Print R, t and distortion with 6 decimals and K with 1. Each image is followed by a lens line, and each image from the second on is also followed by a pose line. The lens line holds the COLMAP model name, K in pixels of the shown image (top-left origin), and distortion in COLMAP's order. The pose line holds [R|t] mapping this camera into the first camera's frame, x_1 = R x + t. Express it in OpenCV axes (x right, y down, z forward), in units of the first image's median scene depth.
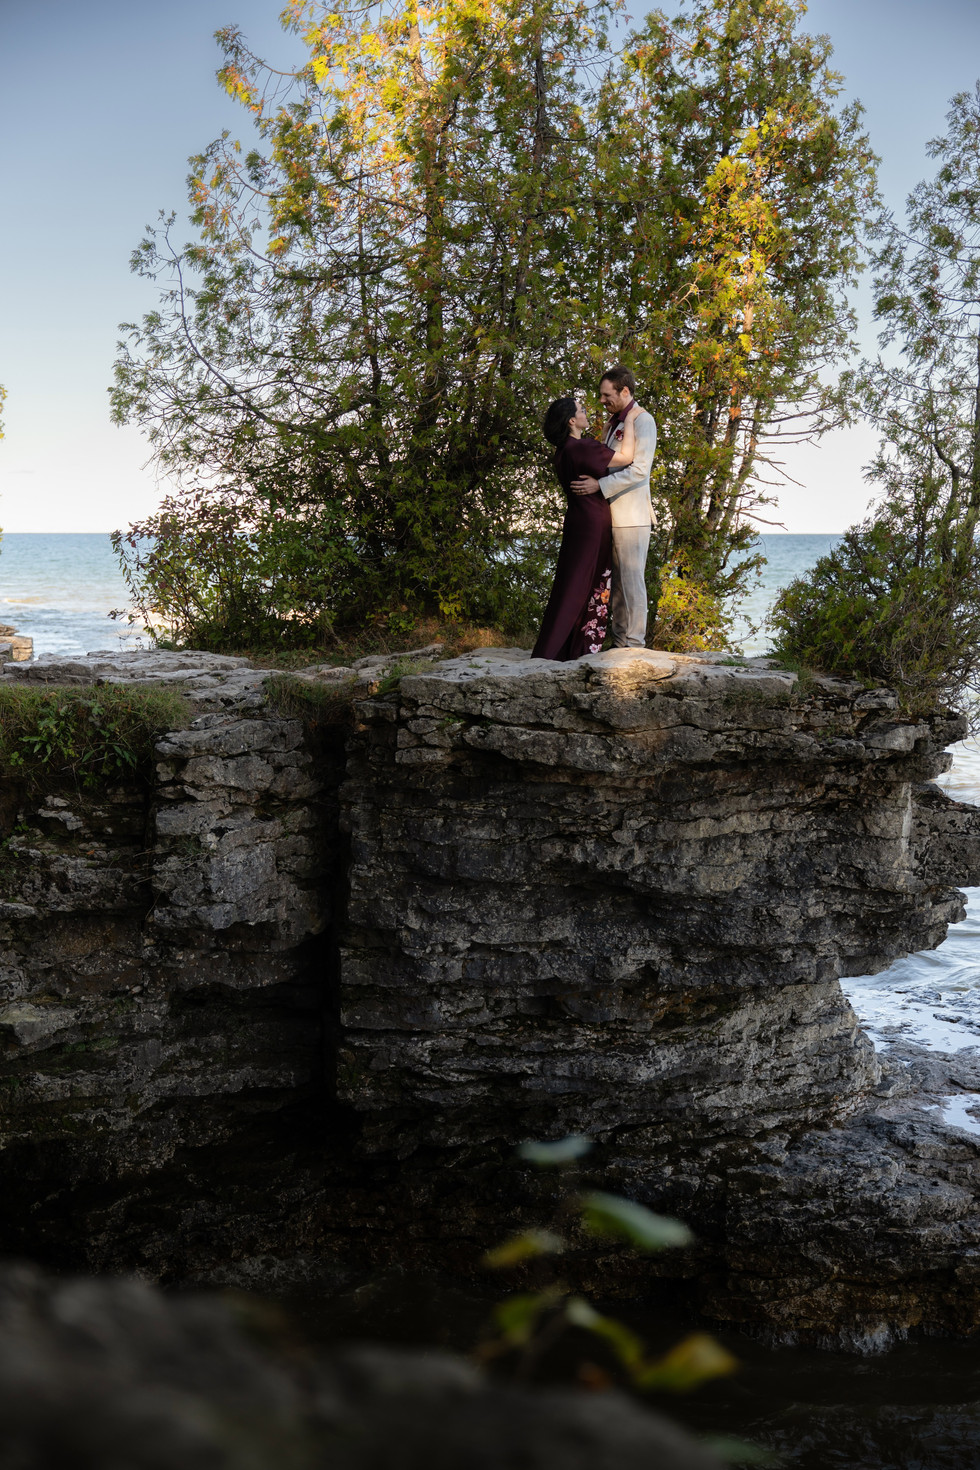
lens RADIAL K [[1976.1, 0, 491.6], [0, 1976.1, 735.6], [0, 0, 1]] dist [-0.004327, 0.000000]
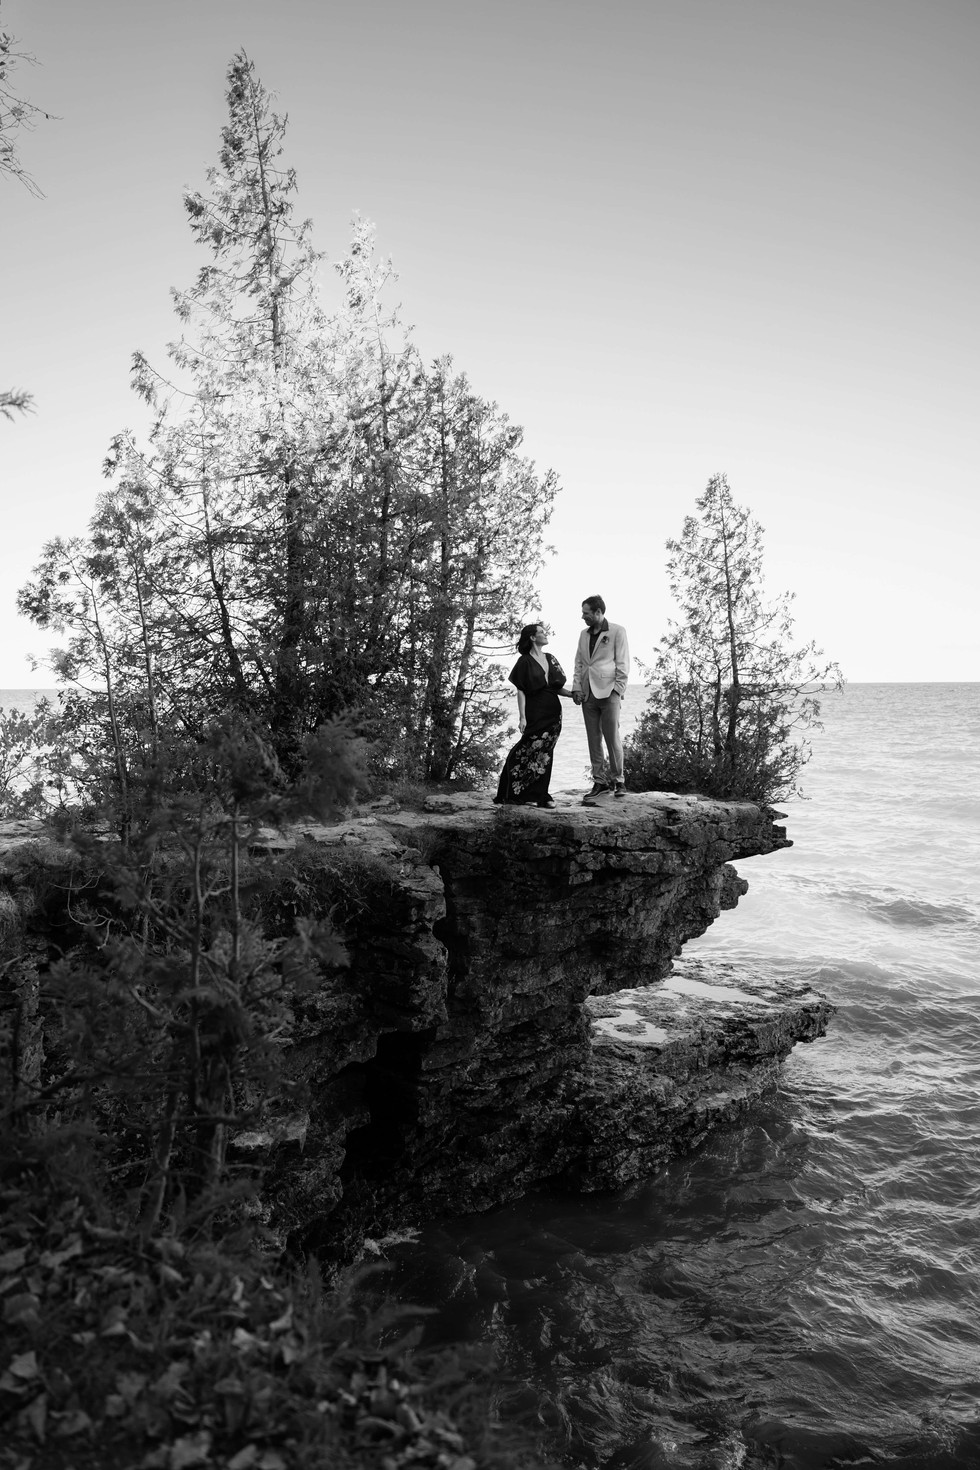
lens RADIAL K [[1029.8, 0, 498.3], [0, 1029.8, 748.1], [0, 0, 1]] dist [0.002172, -0.000127]
pose [[0.764073, -0.046921, 0.643421, -0.513059], [0.074621, 0.997085, -0.015903, -0.070632], [-0.640799, 0.060164, 0.765347, 0.393361]]
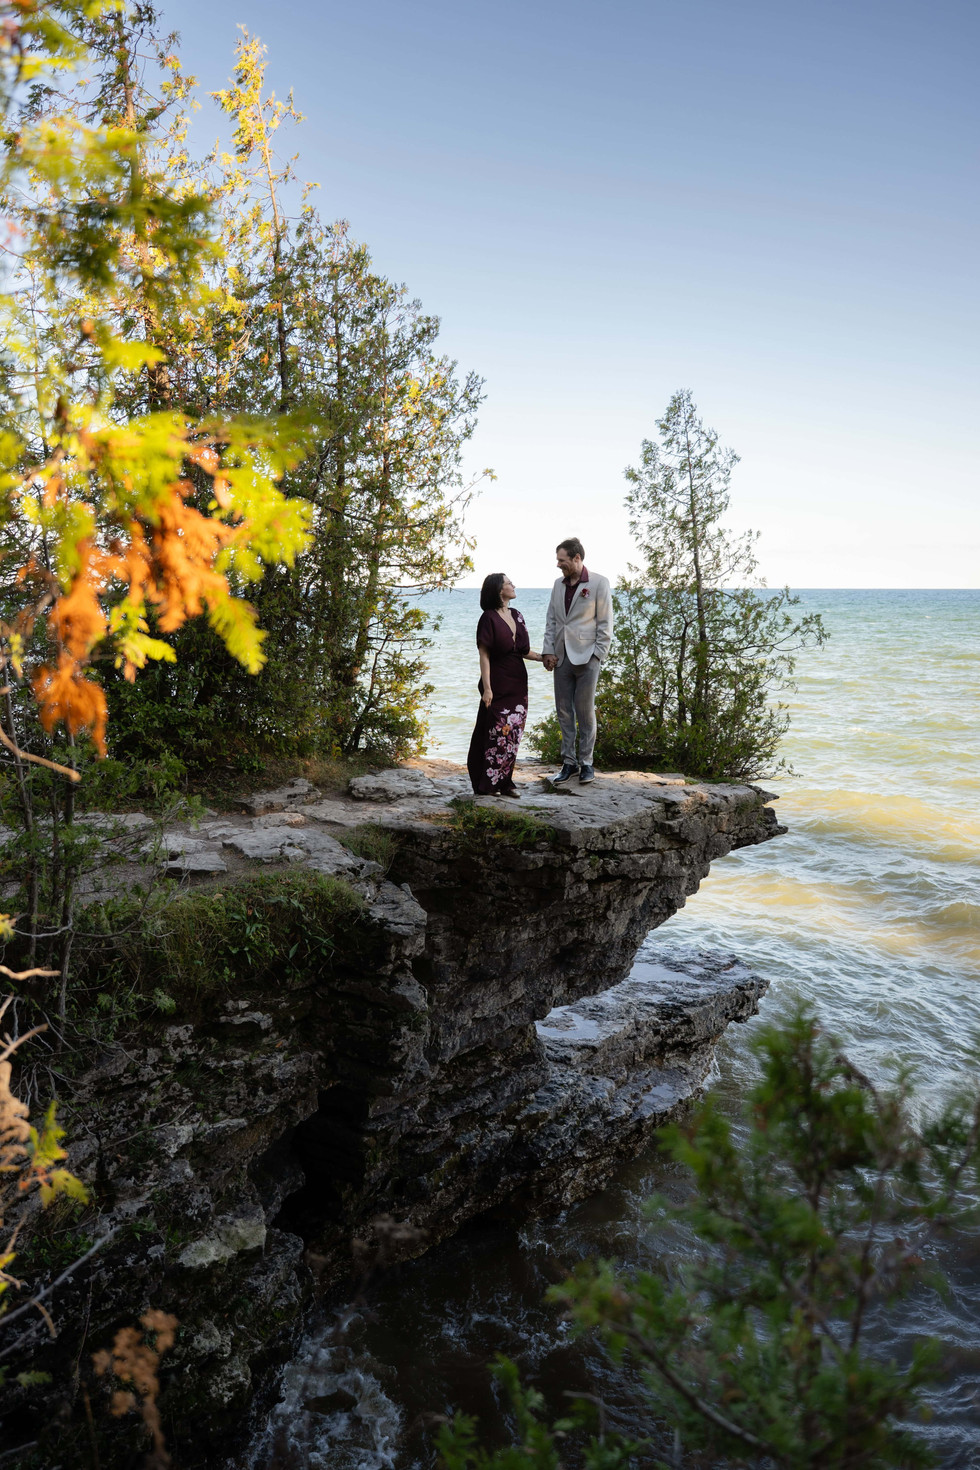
lens RADIAL K [[1137.4, 0, 508.3], [0, 1137.4, 736.3], [0, 0, 1]] dist [-0.003647, -0.007202]
pose [[0.632201, -0.101243, 0.768162, -0.533127], [0.078519, 0.994694, 0.066478, -0.120965], [-0.770816, 0.018288, 0.636795, 0.514609]]
